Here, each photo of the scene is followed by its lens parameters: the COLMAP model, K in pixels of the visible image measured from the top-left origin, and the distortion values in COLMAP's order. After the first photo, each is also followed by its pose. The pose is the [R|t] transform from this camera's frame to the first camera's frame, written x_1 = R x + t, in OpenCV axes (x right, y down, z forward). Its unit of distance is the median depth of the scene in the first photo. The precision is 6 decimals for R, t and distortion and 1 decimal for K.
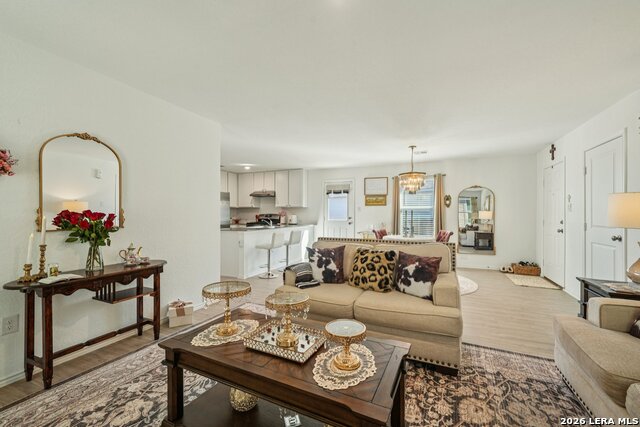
lens RADIAL K [[267.7, 0, 320.0], [0, 267.7, 216.4], [0, 0, 1]] dist [0.002908, 0.000752]
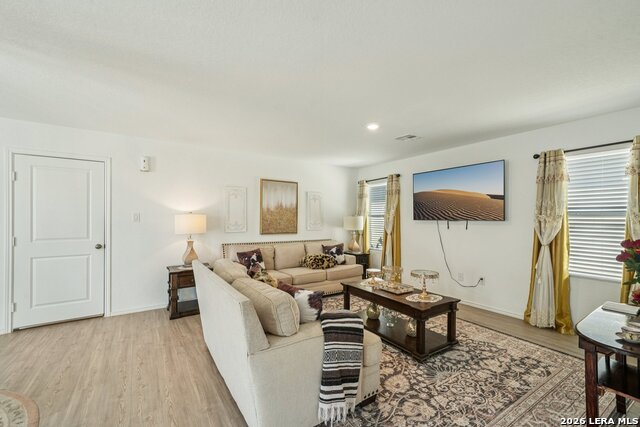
lens RADIAL K [[269.3, 0, 321.3], [0, 269.3, 218.5], [0, 0, 1]] dist [-0.000689, 0.004181]
pose [[-0.856187, -0.007873, 0.516606, -0.162395], [-0.001895, 0.999925, 0.012097, -0.026836], [-0.516662, 0.009379, -0.856138, 0.689665]]
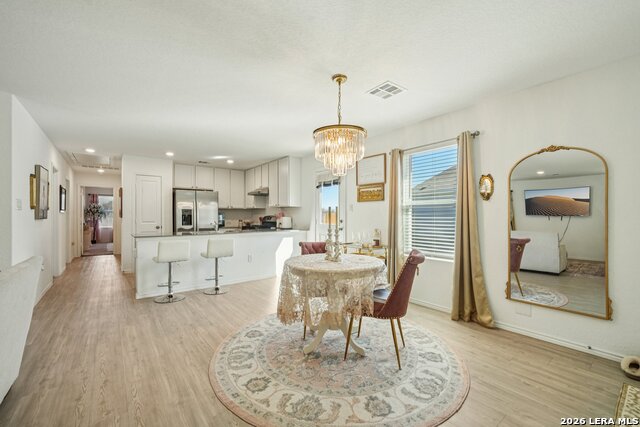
lens RADIAL K [[267.7, 0, 320.0], [0, 267.7, 216.4], [0, 0, 1]] dist [0.002908, 0.000752]
pose [[0.886509, -0.002563, -0.462703, 0.415423], [-0.001803, 0.999958, -0.008994, 0.000207], [0.462707, 0.008807, 0.886468, 0.418121]]
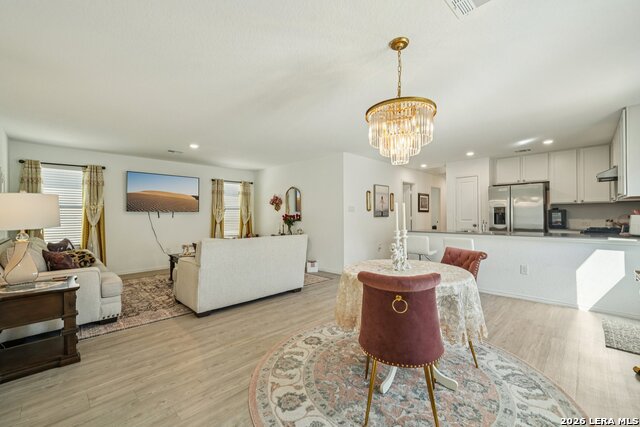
lens RADIAL K [[267.7, 0, 320.0], [0, 267.7, 216.4], [0, 0, 1]] dist [0.002908, 0.000752]
pose [[-0.348786, 0.000451, -0.937202, 0.579873], [-0.003086, 0.999994, 0.001630, -0.001635], [0.937197, 0.003461, -0.348782, 0.787028]]
